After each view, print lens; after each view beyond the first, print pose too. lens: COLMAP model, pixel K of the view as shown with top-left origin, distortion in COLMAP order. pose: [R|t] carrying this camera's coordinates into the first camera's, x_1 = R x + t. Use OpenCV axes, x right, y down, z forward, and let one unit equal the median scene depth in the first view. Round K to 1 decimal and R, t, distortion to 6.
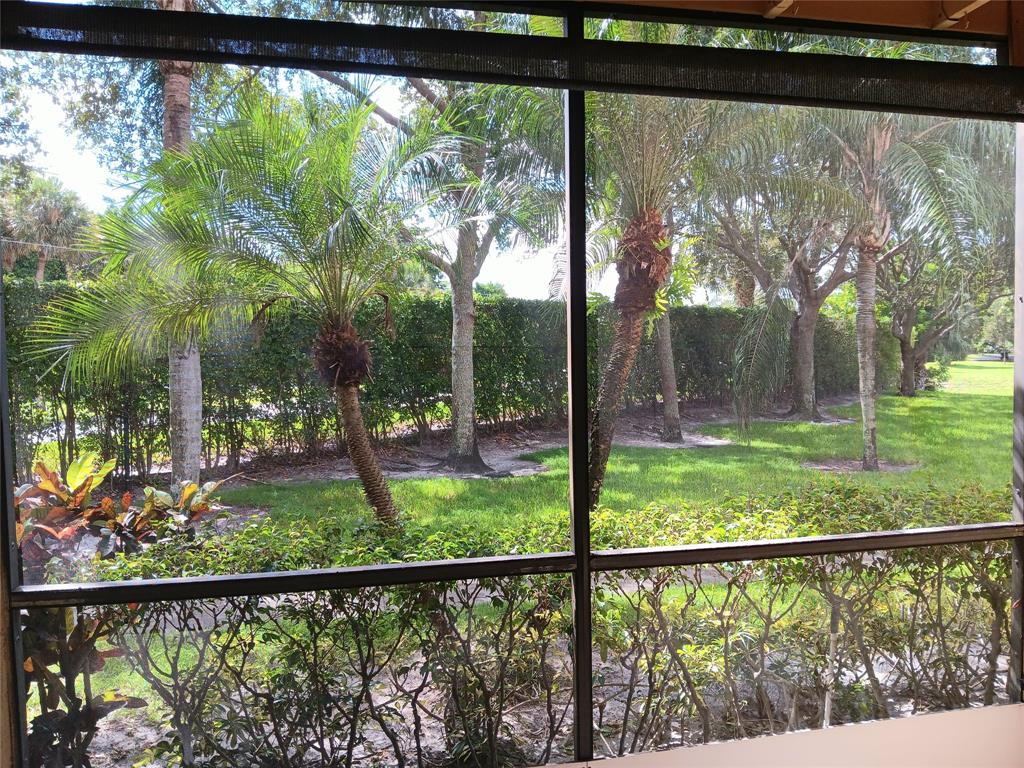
lens RADIAL K [[811.4, 0, 513.5], [0, 811.4, 383.5], [0, 0, 1]] dist [-0.004886, -0.017591]
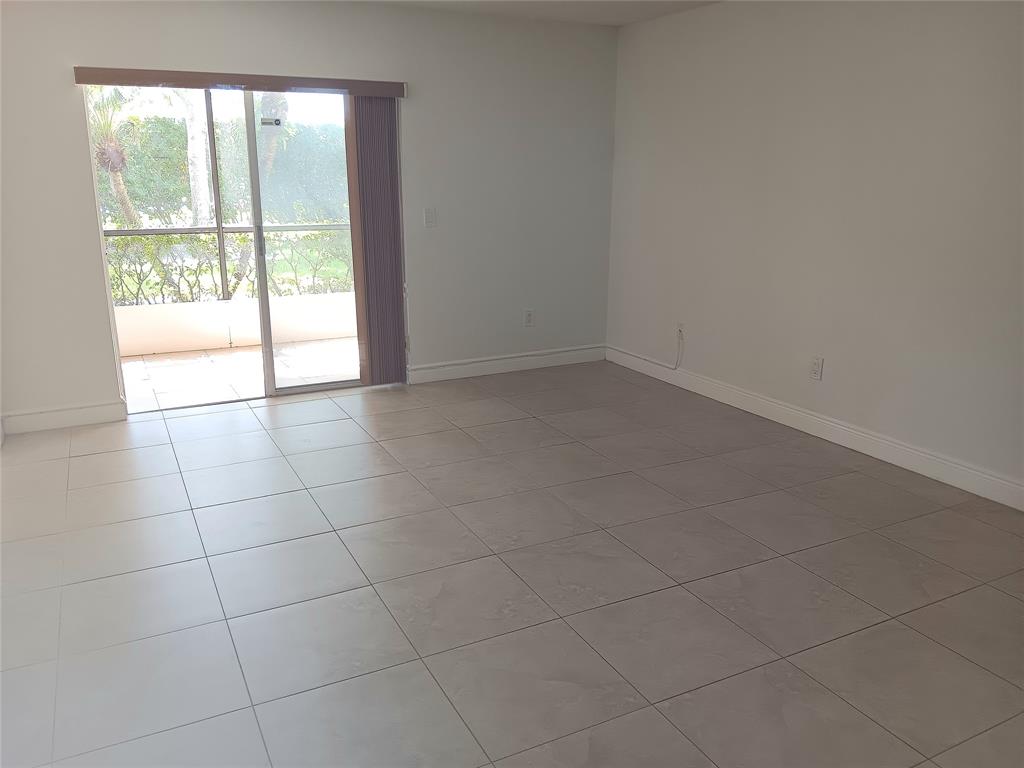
lens RADIAL K [[811.4, 0, 512.4], [0, 811.4, 387.1], [0, 0, 1]] dist [-0.004886, -0.017591]
pose [[0.962322, -0.054746, 0.266343, 0.048432], [-0.004577, 0.976121, 0.217178, 0.023820], [-0.271873, -0.210214, 0.939093, -0.346954]]
